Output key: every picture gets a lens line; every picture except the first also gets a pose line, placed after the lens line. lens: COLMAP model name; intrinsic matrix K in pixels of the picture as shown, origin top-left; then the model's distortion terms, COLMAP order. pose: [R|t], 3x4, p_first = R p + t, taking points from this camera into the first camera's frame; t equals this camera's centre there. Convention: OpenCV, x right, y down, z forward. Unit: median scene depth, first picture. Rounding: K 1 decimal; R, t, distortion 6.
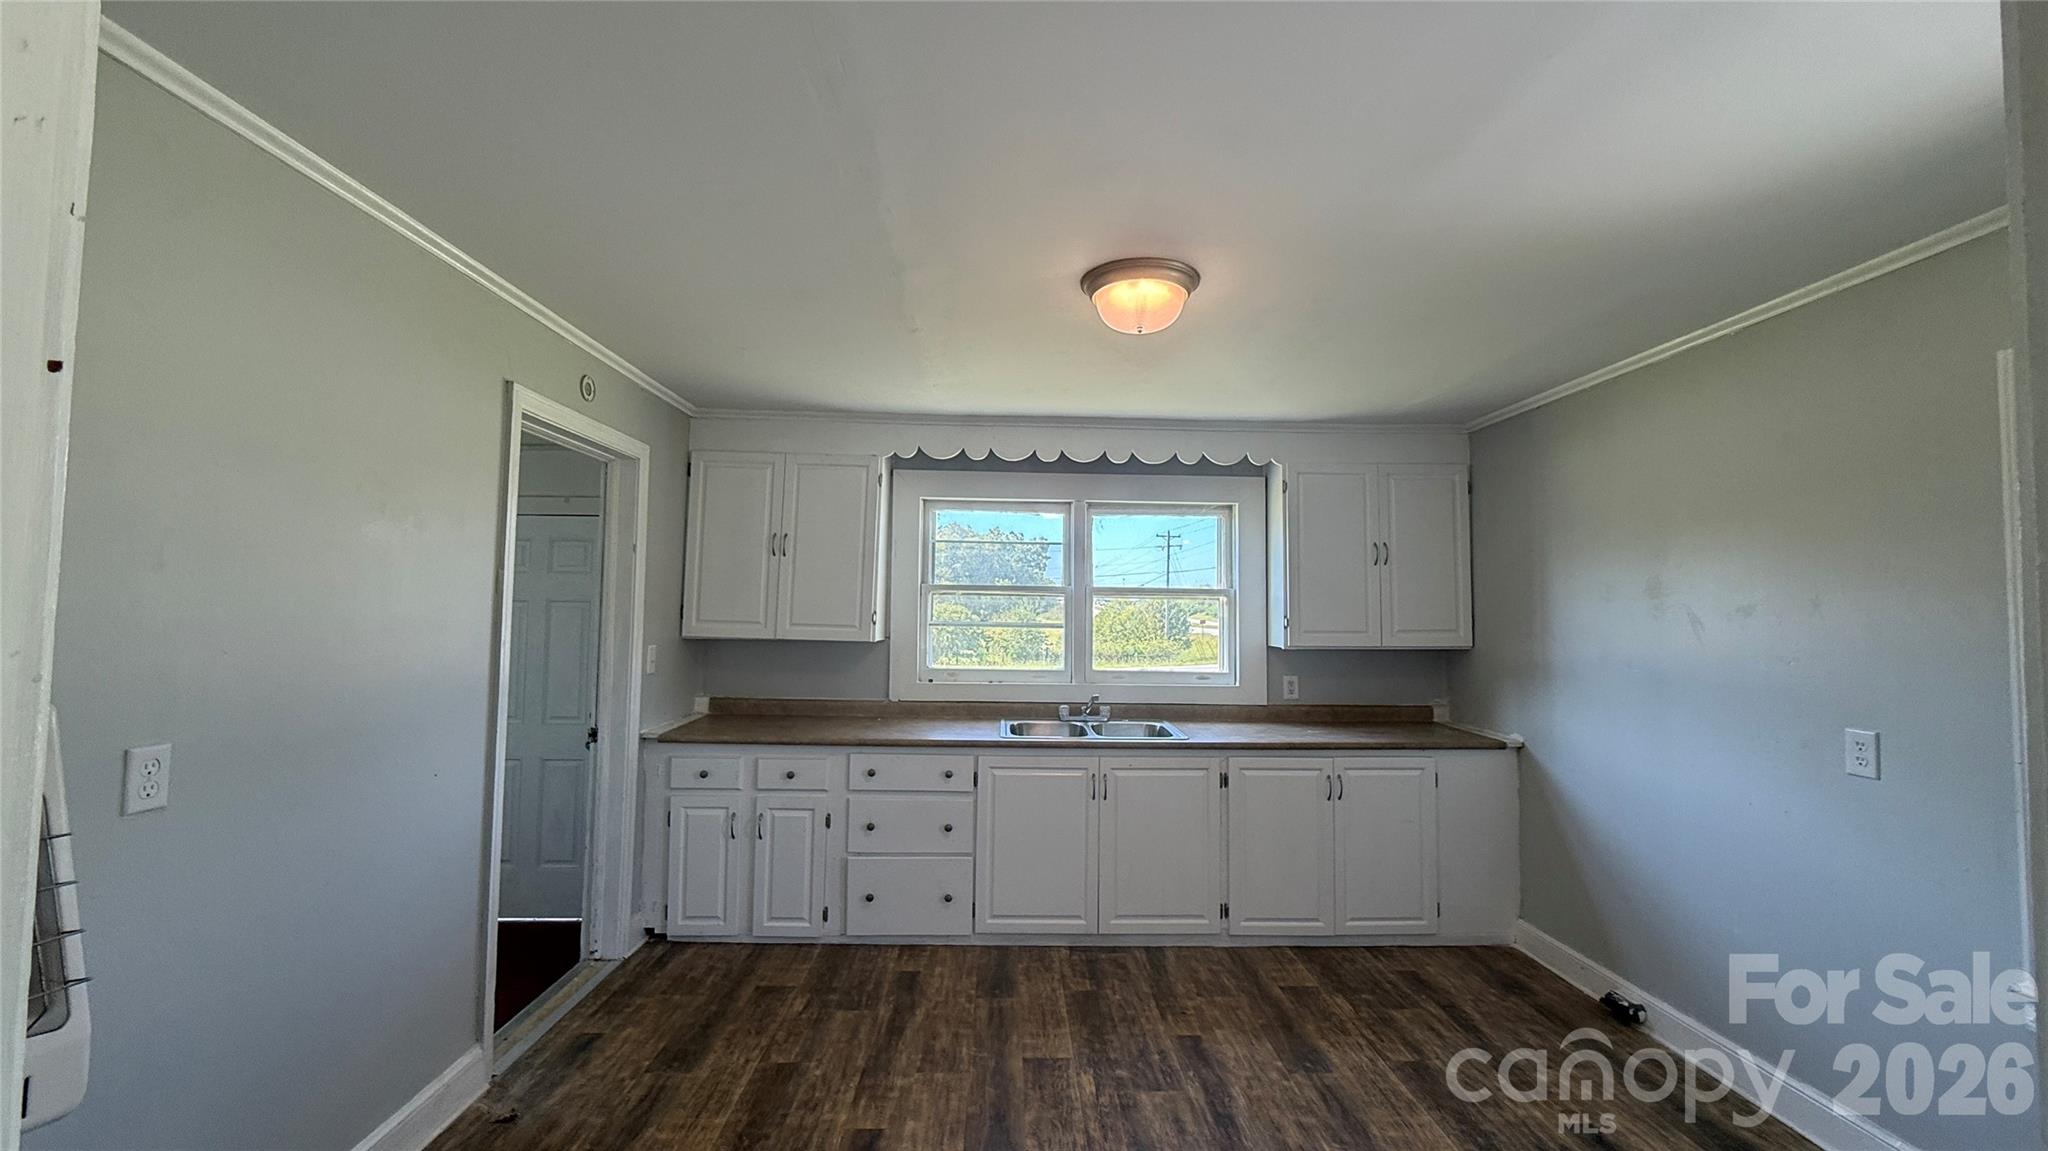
lens RADIAL K [[815.7, 0, 1029.7], [0, 815.7, 572.0], [0, 0, 1]] dist [-0.000402, 0.000017]
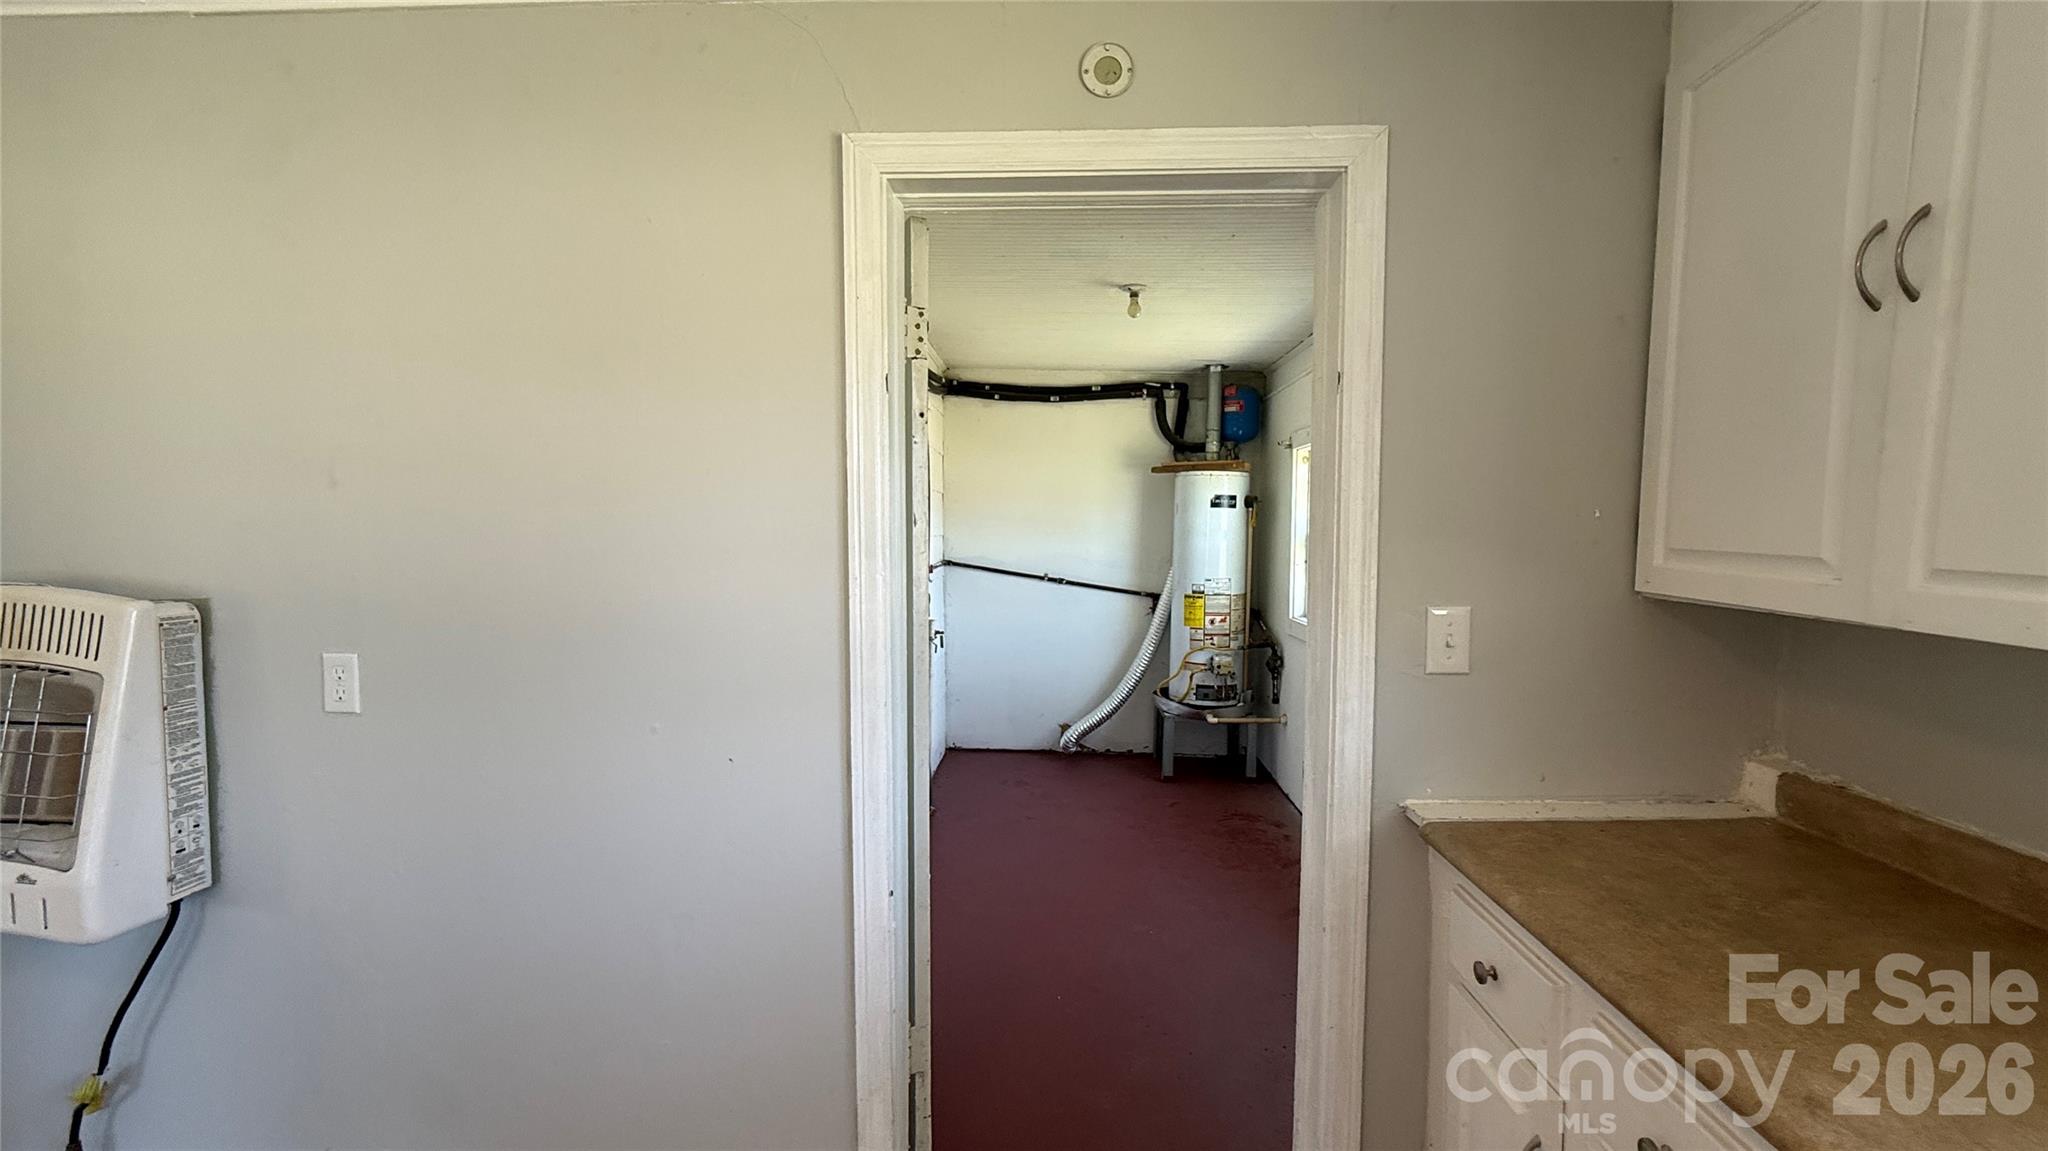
lens RADIAL K [[815.7, 0, 1029.7], [0, 815.7, 572.0], [0, 0, 1]] dist [-0.000402, 0.000017]
pose [[-0.064813, 0.043075, -0.996967, -0.032248], [0.049040, 0.997998, 0.039932, 0.045357], [0.996692, -0.046304, -0.066796, 0.823754]]
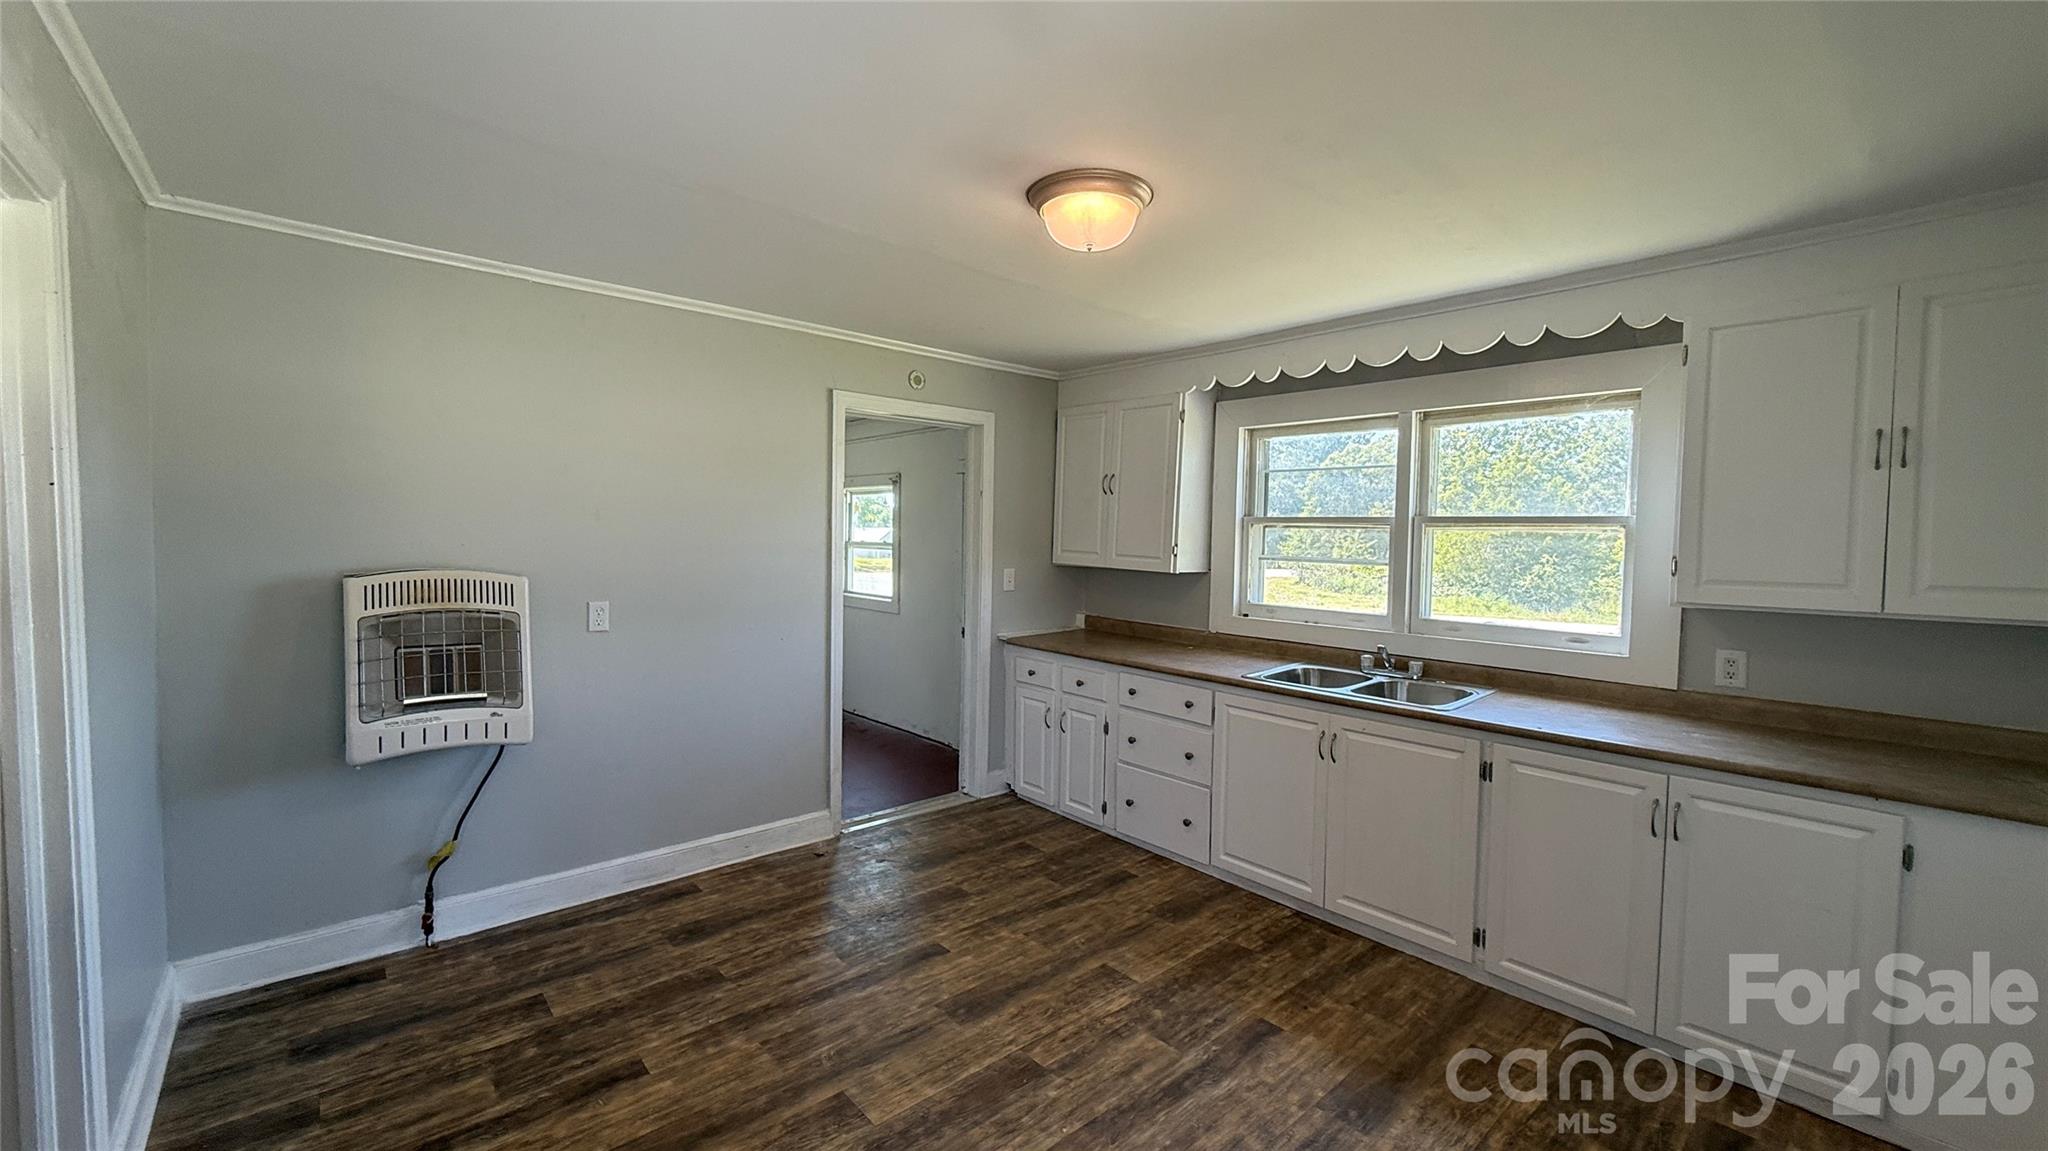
lens RADIAL K [[815.7, 0, 1029.7], [0, 815.7, 572.0], [0, 0, 1]] dist [-0.000402, 0.000017]
pose [[0.639941, 0.034651, -0.767643, 0.548380], [0.028652, 0.997212, 0.068899, 0.007481], [0.767890, -0.066086, 0.637164, 0.210290]]
